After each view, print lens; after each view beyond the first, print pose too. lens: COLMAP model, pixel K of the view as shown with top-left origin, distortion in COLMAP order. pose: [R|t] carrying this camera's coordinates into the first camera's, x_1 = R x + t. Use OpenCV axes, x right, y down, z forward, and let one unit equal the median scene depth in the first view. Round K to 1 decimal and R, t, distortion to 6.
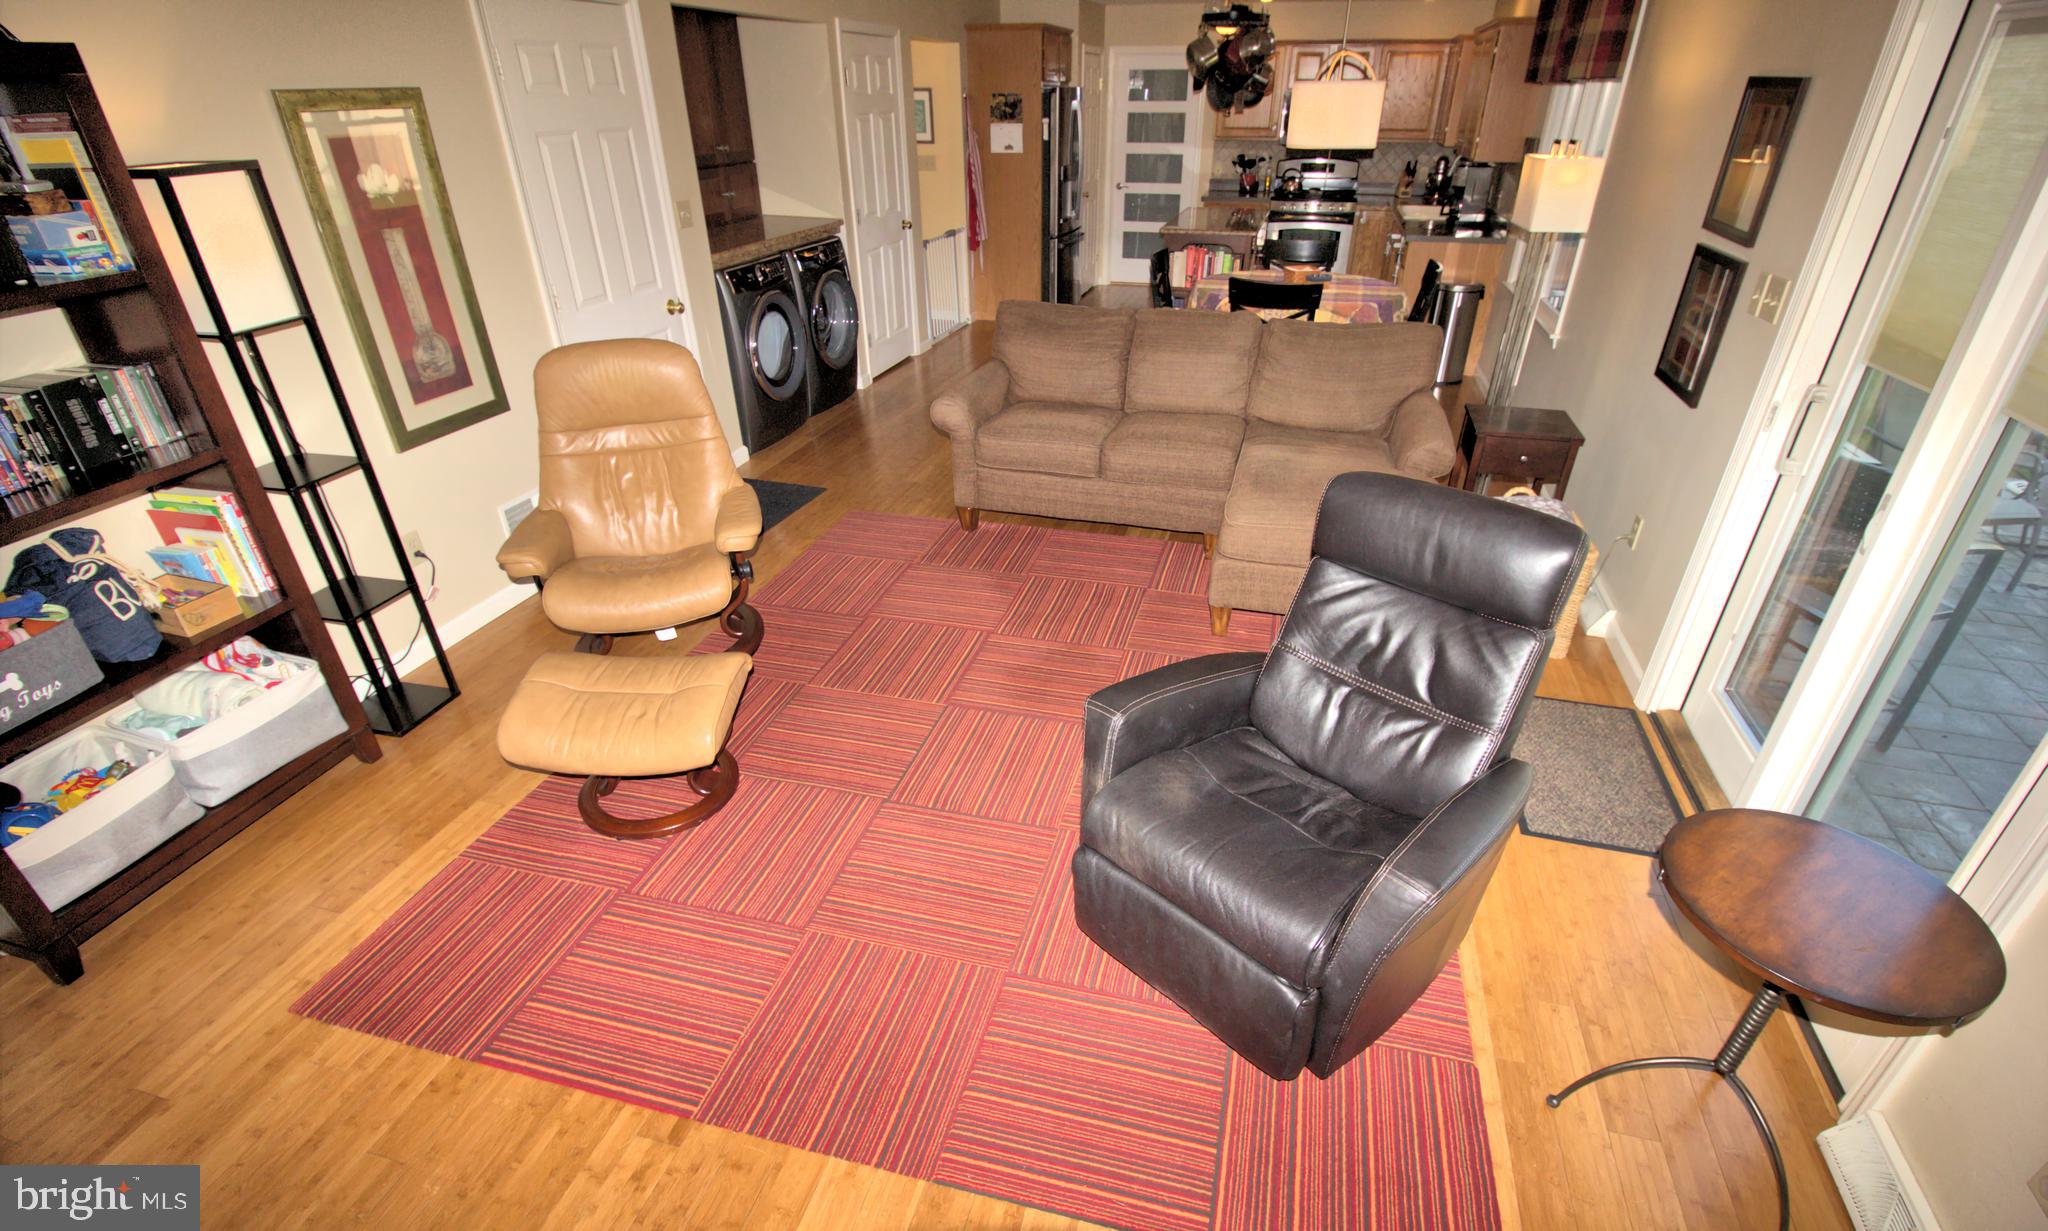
lens RADIAL K [[953.1, 0, 1035.1], [0, 953.1, 678.1], [0, 0, 1]] dist [-0.007281, -0.008839]
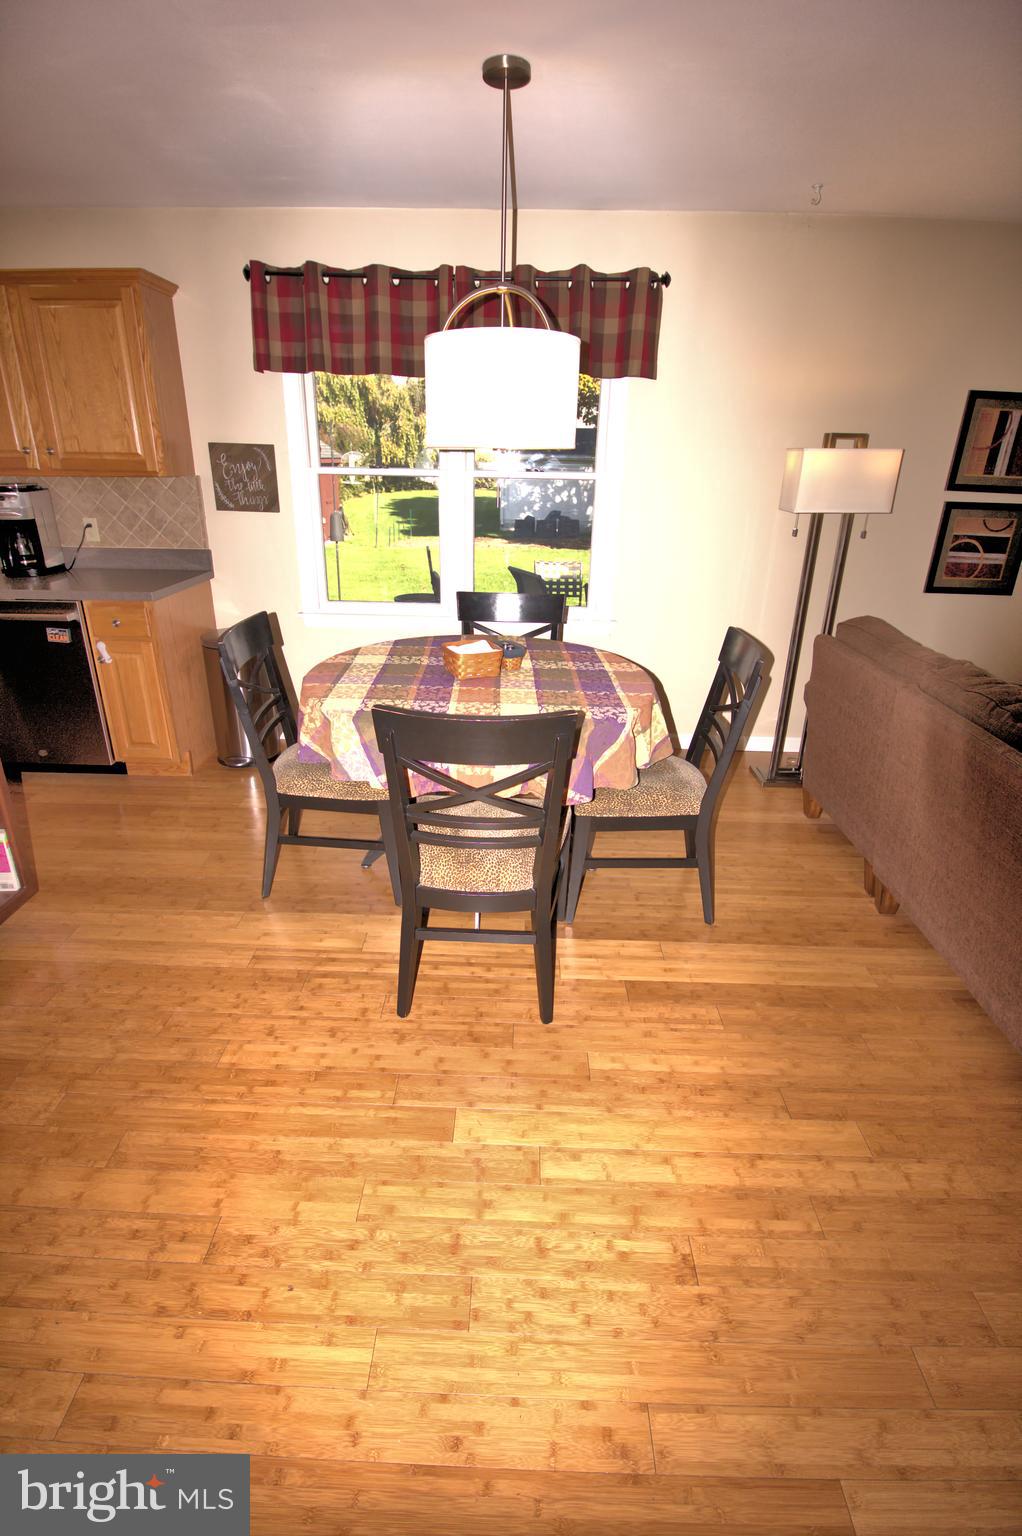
lens RADIAL K [[708.0, 0, 503.1], [0, 708.0, 750.3], [0, 0, 1]] dist [-0.010723, -0.005509]
pose [[-0.239303, -0.374437, 0.895841, -0.118072], [0.493340, 0.747784, 0.444337, -0.474936], [-0.836272, 0.548285, 0.005777, 0.850881]]
